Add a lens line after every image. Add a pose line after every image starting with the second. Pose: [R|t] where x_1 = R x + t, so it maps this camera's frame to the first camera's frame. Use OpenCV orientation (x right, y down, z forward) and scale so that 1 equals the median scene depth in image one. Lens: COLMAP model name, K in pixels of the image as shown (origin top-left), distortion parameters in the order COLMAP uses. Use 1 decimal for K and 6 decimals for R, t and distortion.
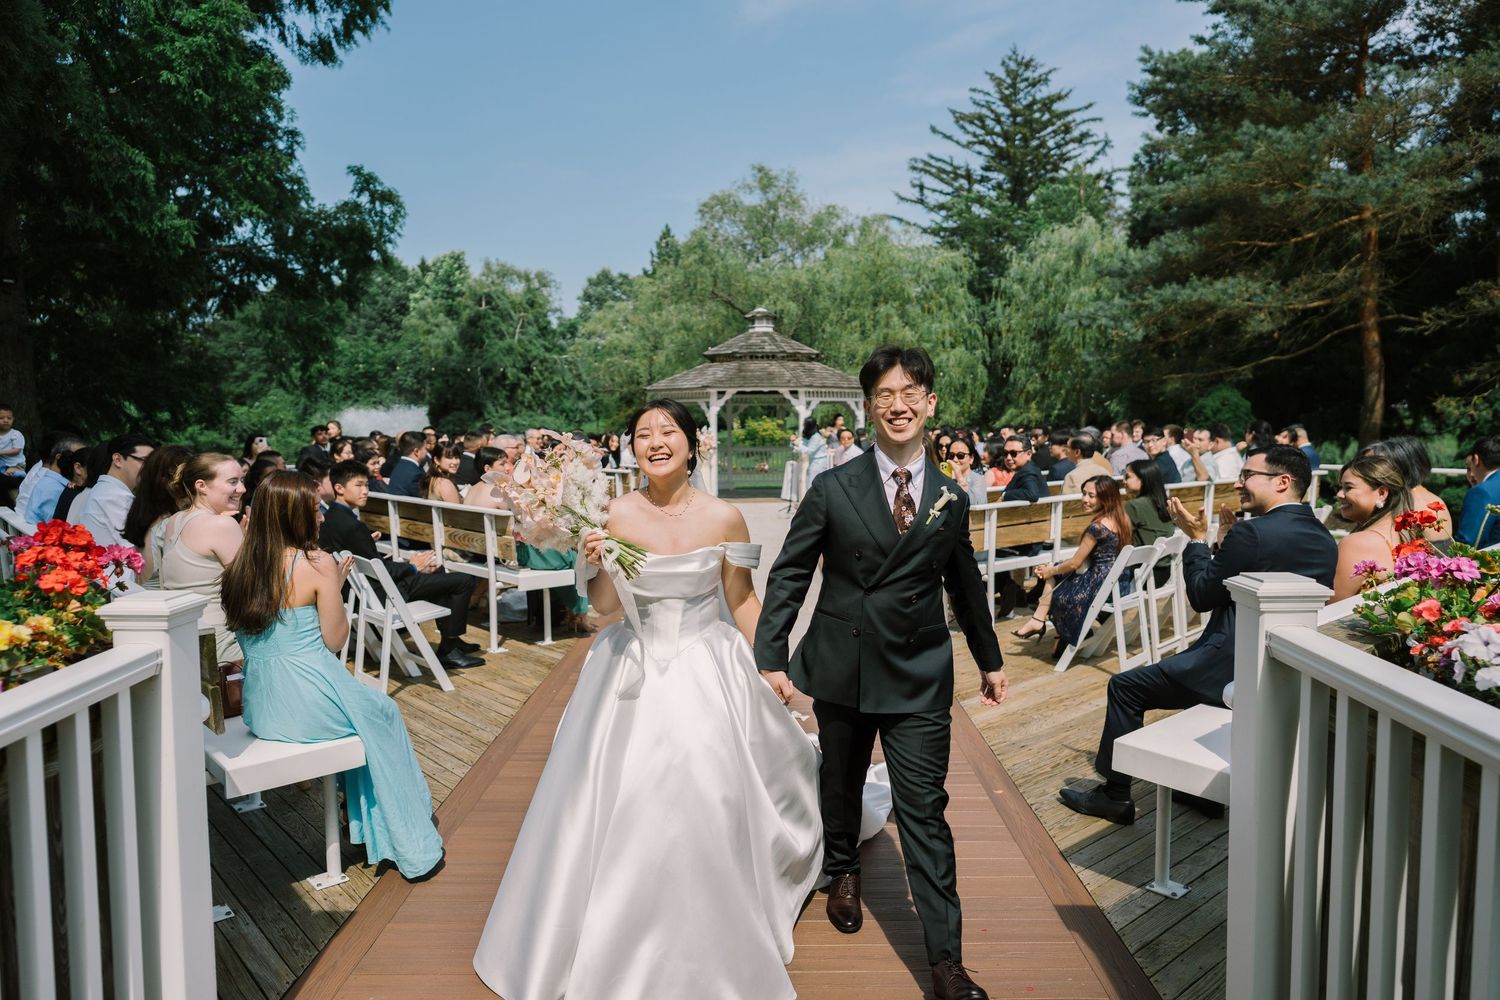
lens RADIAL K [[979.3, 0, 729.7], [0, 979.3, 533.1], [0, 0, 1]] dist [-0.001583, 0.000038]
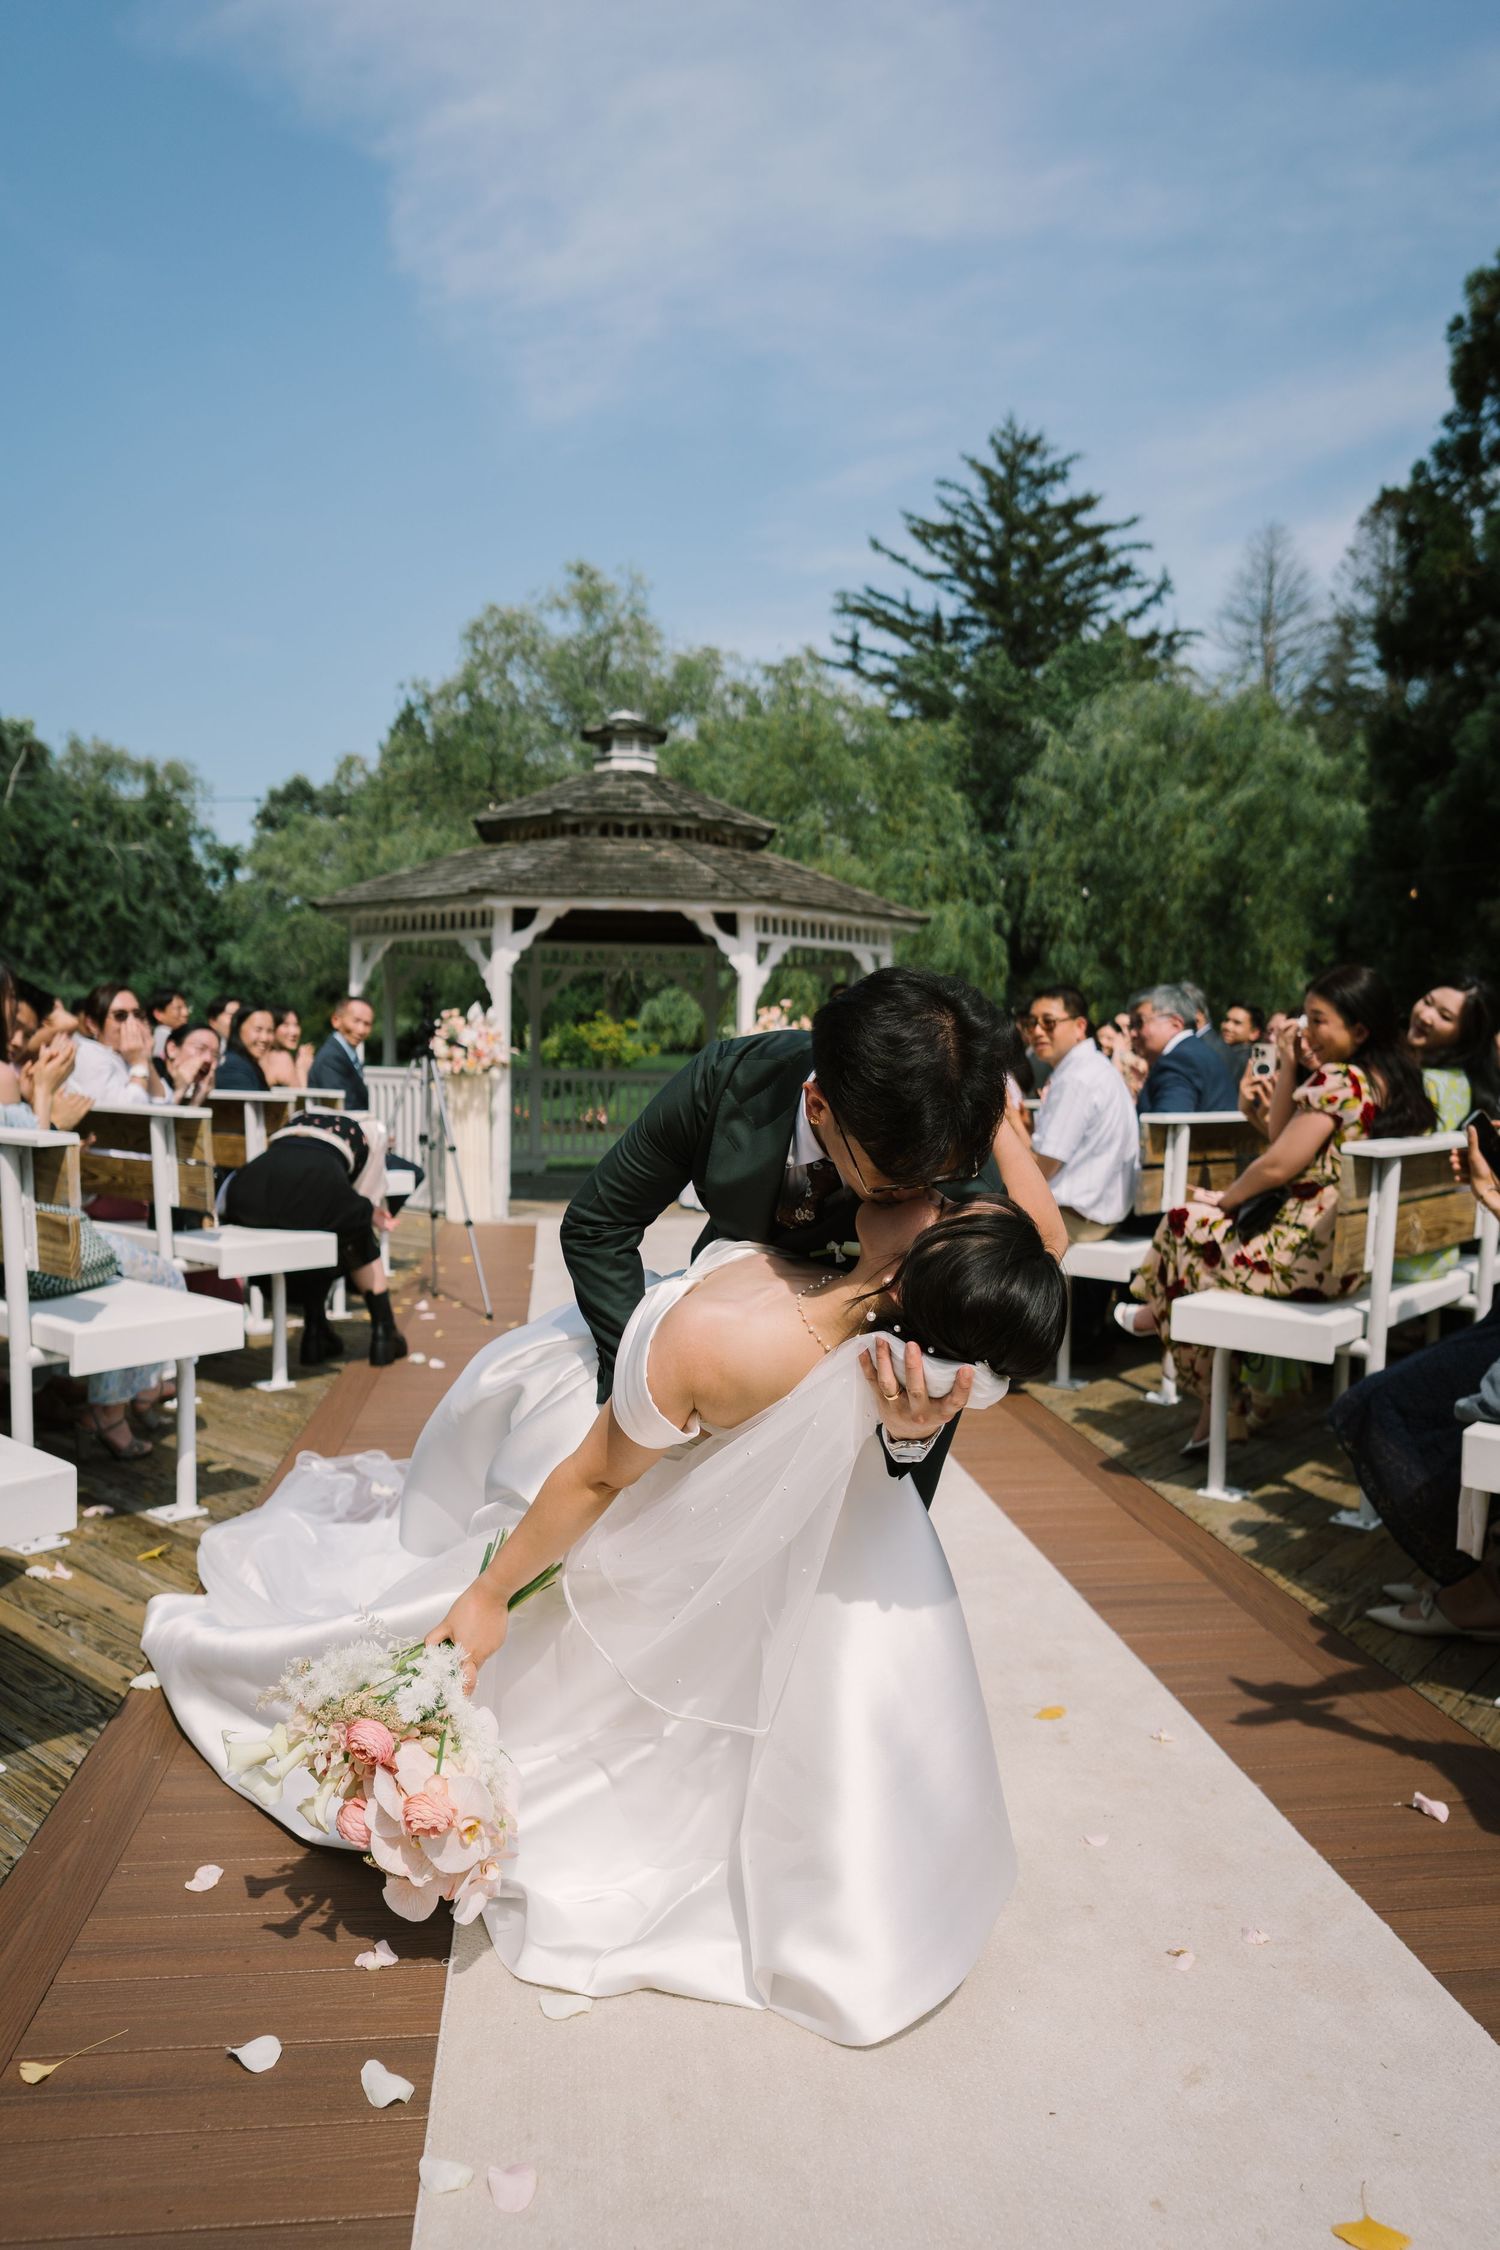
lens RADIAL K [[1468.9, 0, 744.2], [0, 1468.9, 1149.3], [0, 0, 1]] dist [-0.001583, 0.000038]
pose [[0.987077, 0.011430, 0.159838, -0.007130], [-0.004075, 0.998921, -0.046265, -0.015688], [-0.160194, 0.045016, 0.986058, 0.229679]]
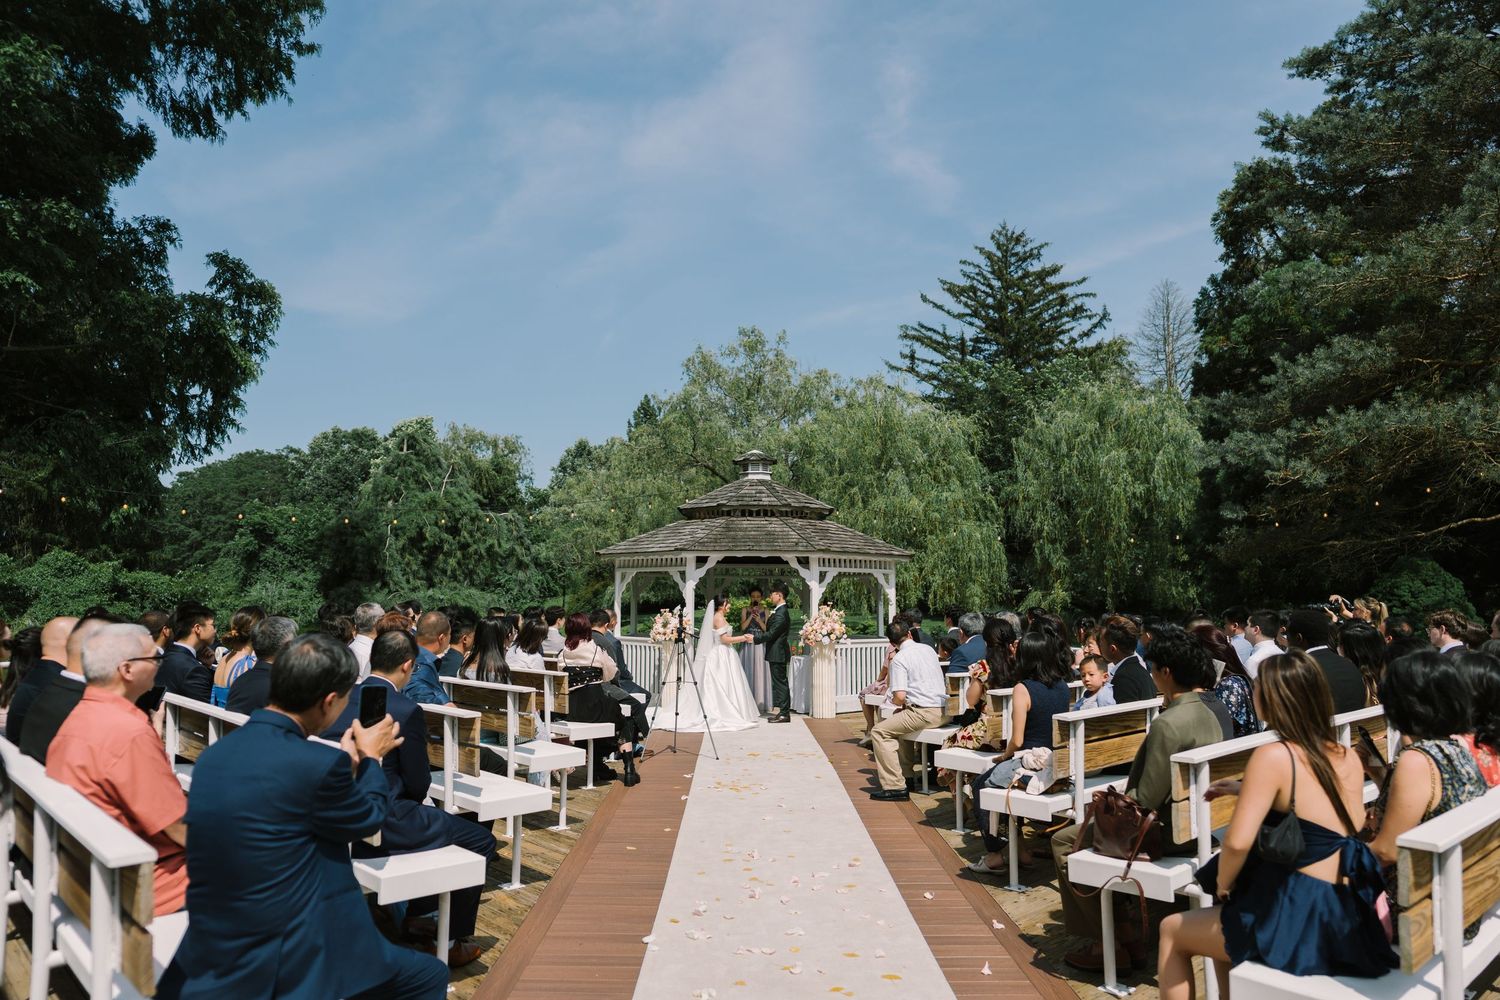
lens RADIAL K [[979.3, 0, 744.7], [0, 979.3, 499.9], [0, 0, 1]] dist [-0.001583, 0.000038]
pose [[0.999180, 0.016163, 0.037115, -0.002266], [-0.007914, 0.977136, -0.212466, -0.016505], [-0.039701, 0.211998, 0.976463, 0.143823]]
